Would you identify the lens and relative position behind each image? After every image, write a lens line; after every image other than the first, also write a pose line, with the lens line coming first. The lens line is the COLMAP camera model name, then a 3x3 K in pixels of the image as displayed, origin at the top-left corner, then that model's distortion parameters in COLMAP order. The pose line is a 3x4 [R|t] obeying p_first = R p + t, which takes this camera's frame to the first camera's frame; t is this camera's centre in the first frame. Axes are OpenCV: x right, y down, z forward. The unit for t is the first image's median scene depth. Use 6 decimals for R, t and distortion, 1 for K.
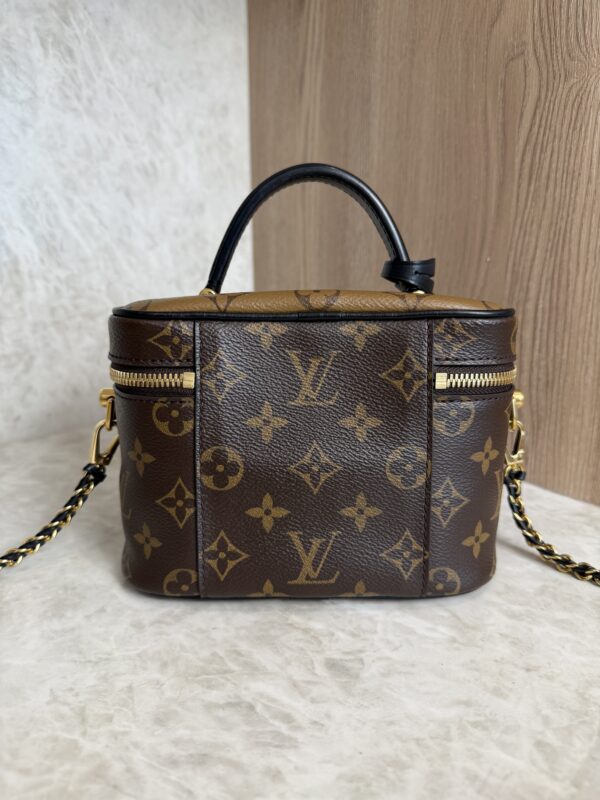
lens RADIAL K [[600.1, 0, 298.3], [0, 600.1, 396.8], [0, 0, 1]] dist [-0.033911, 0.008965]
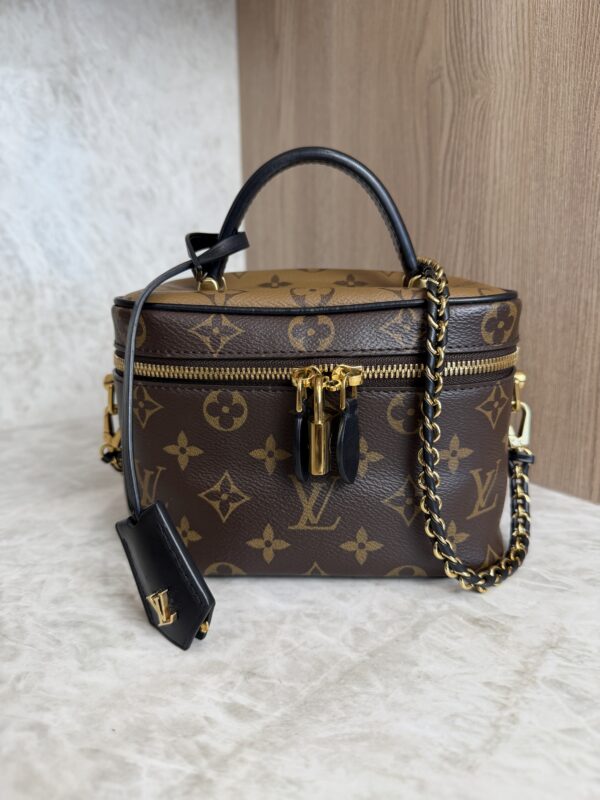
lens RADIAL K [[601.0, 0, 301.6], [0, 601.0, 396.3], [0, 0, 1]] dist [-0.040706, 0.010421]
pose [[0.994950, 0.003028, -0.100322, 0.184643], [-0.009743, 0.997738, -0.066513, 0.090792], [0.099894, 0.067155, 0.992729, -0.096847]]
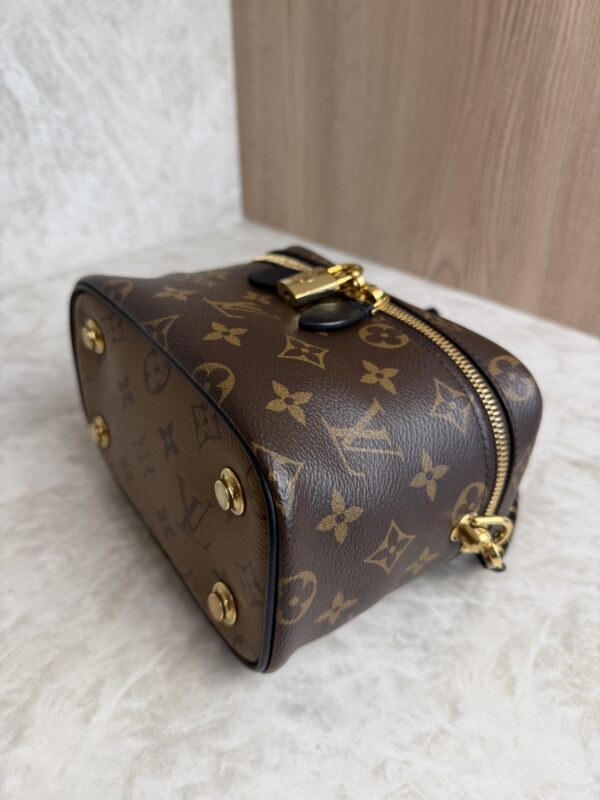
lens RADIAL K [[609.1, 0, 303.4], [0, 609.1, 402.3], [0, 0, 1]] dist [-0.041768, 0.007249]
pose [[0.994004, -0.057181, 0.093199, -0.115829], [0.023405, 0.943876, 0.329471, -0.074133], [-0.106808, -0.325314, 0.939555, -0.186610]]
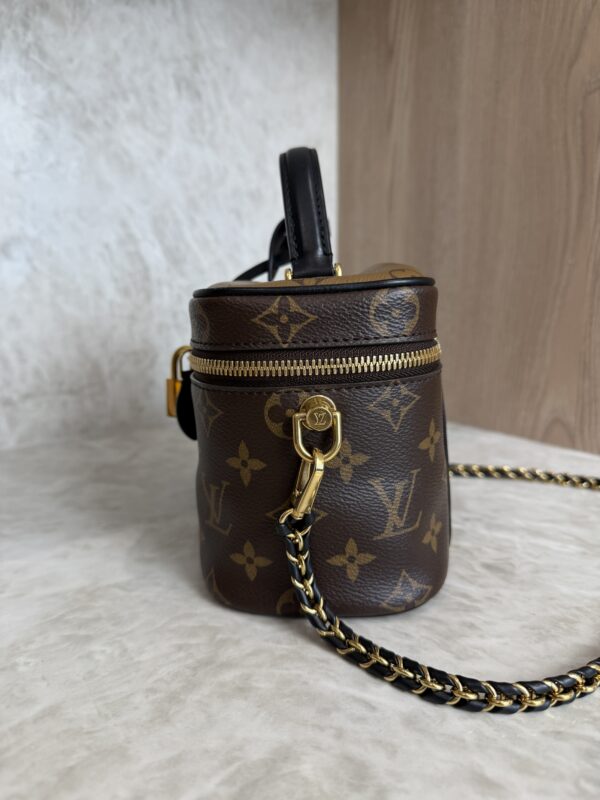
lens RADIAL K [[602.2, 0, 298.9], [0, 602.2, 393.5], [0, 0, 1]] dist [-0.036923, 0.003050]
pose [[0.999498, 0.002138, -0.031604, -0.149524], [-0.004796, 0.996432, -0.084260, 0.108817], [0.031311, 0.084370, 0.995942, -0.123099]]
